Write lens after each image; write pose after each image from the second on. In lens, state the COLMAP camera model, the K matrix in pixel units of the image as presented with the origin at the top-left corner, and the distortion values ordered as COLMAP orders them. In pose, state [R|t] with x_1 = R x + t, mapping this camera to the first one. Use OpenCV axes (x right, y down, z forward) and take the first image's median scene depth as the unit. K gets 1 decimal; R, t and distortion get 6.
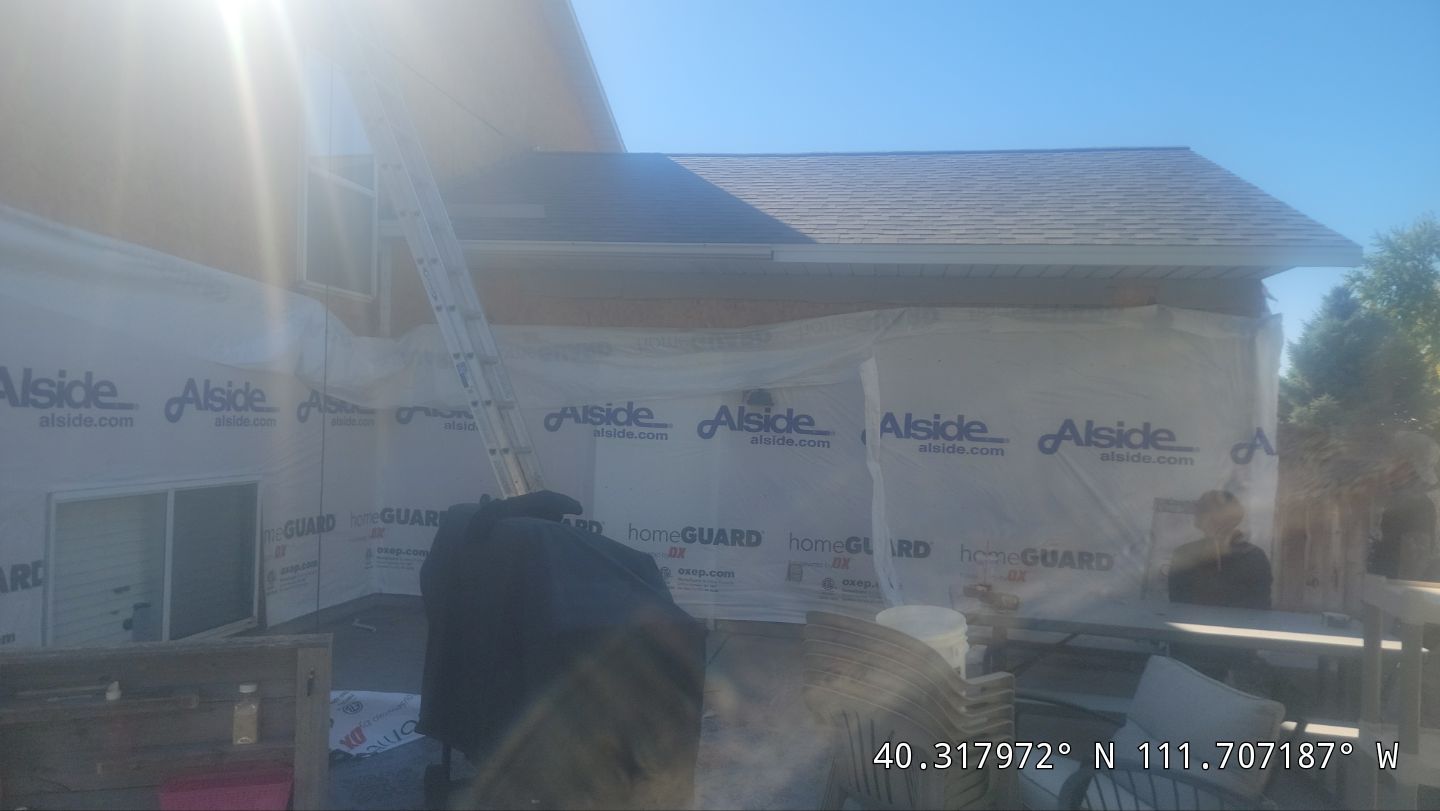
lens RADIAL K [[1051.4, 0, 722.6], [0, 1051.4, 409.4], [0, 0, 1]] dist [0.092139, -0.087466]
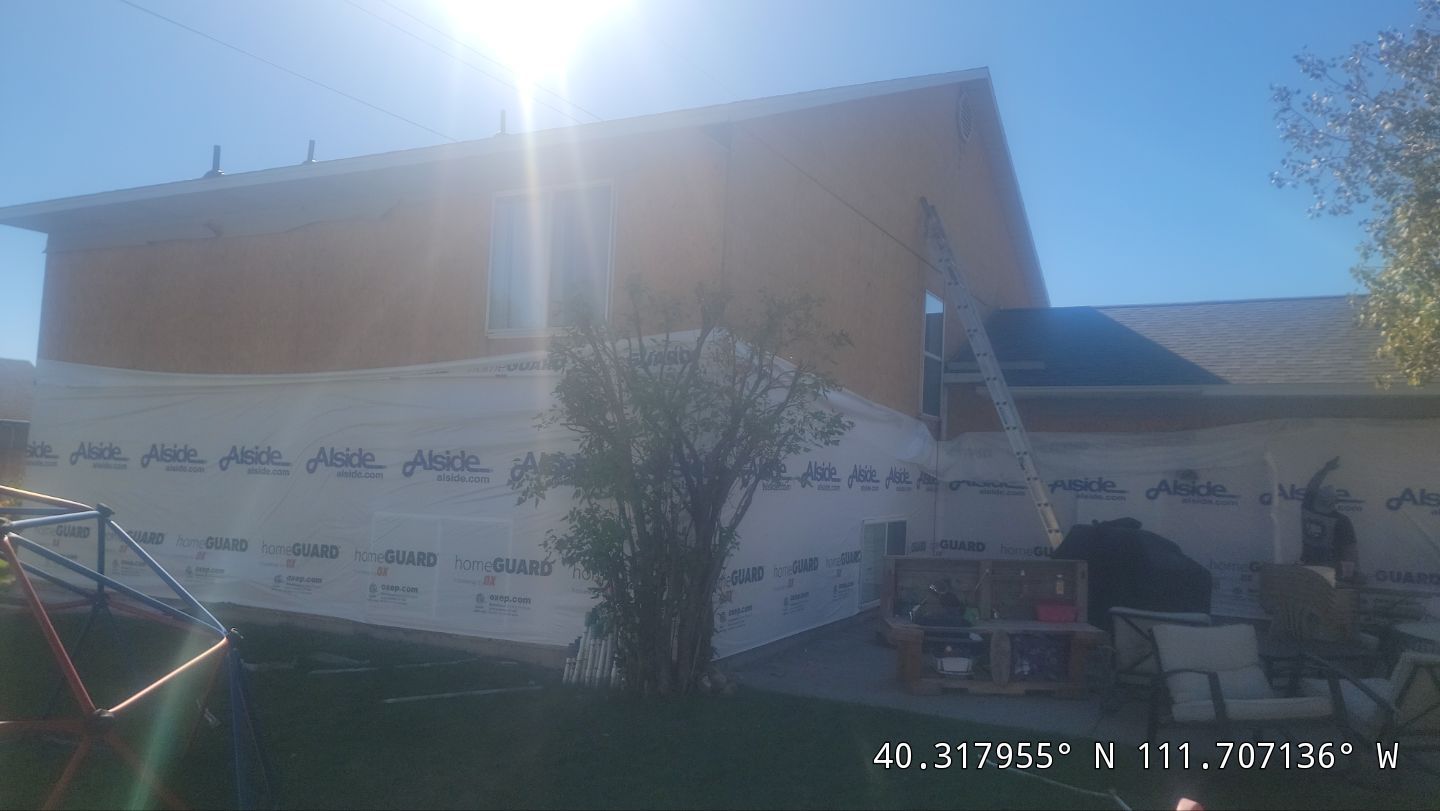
lens RADIAL K [[1051.4, 0, 722.6], [0, 1051.4, 409.4], [0, 0, 1]] dist [0.092139, -0.087466]
pose [[0.956008, -0.024005, -0.292356, -0.167162], [0.004429, 0.997714, -0.067438, -0.003694], [0.293307, 0.063176, 0.953929, -0.779121]]
